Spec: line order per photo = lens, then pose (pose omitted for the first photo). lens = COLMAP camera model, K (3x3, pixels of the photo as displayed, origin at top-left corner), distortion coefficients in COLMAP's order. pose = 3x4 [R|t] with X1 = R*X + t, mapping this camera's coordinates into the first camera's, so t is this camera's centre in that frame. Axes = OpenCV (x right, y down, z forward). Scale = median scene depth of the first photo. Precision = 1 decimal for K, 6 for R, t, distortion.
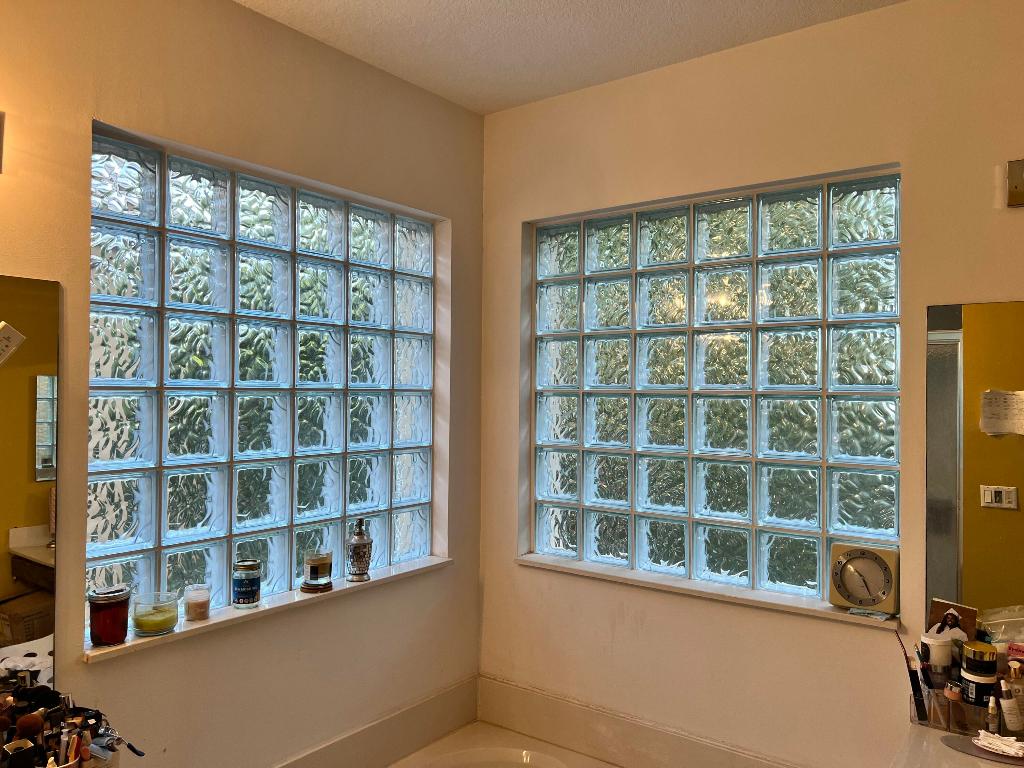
lens RADIAL K [[770.8, 0, 513.5], [0, 770.8, 383.7], [0, 0, 1]] dist [0.071378, -0.080329]
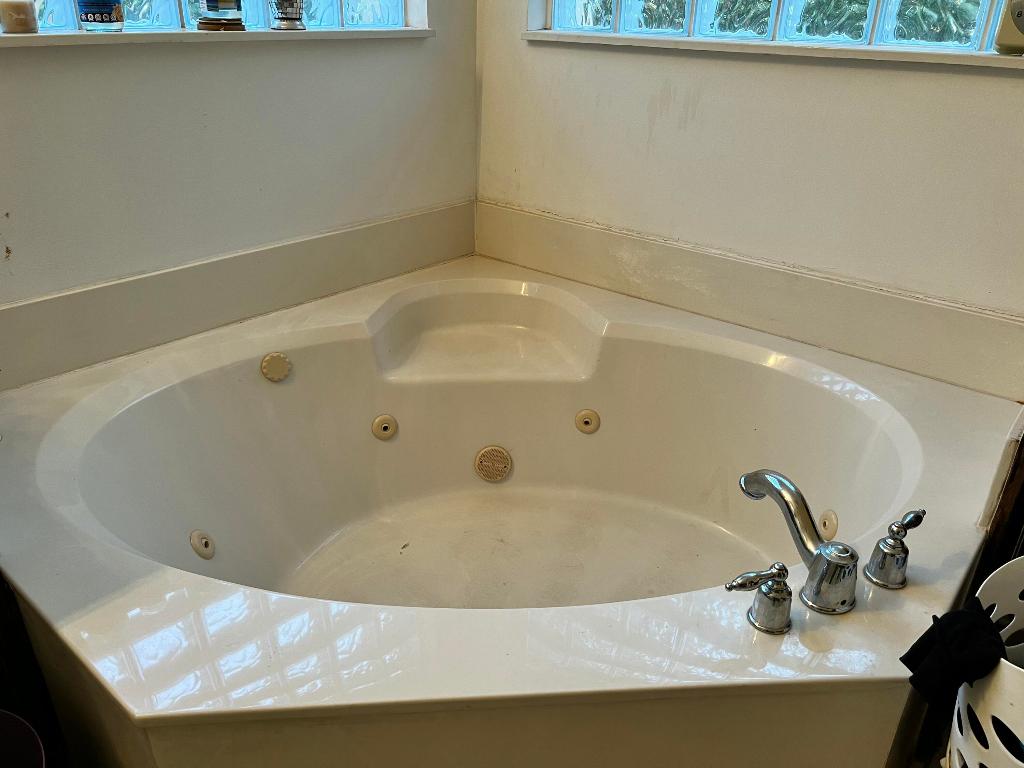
lens RADIAL K [[770.8, 0, 510.9], [0, 770.8, 385.0], [0, 0, 1]] dist [0.071378, -0.080329]
pose [[0.996495, 0.044552, -0.070803, 0.056479], [-0.009610, 0.901749, 0.432153, 0.210788], [0.083100, -0.429958, 0.899016, 0.220625]]
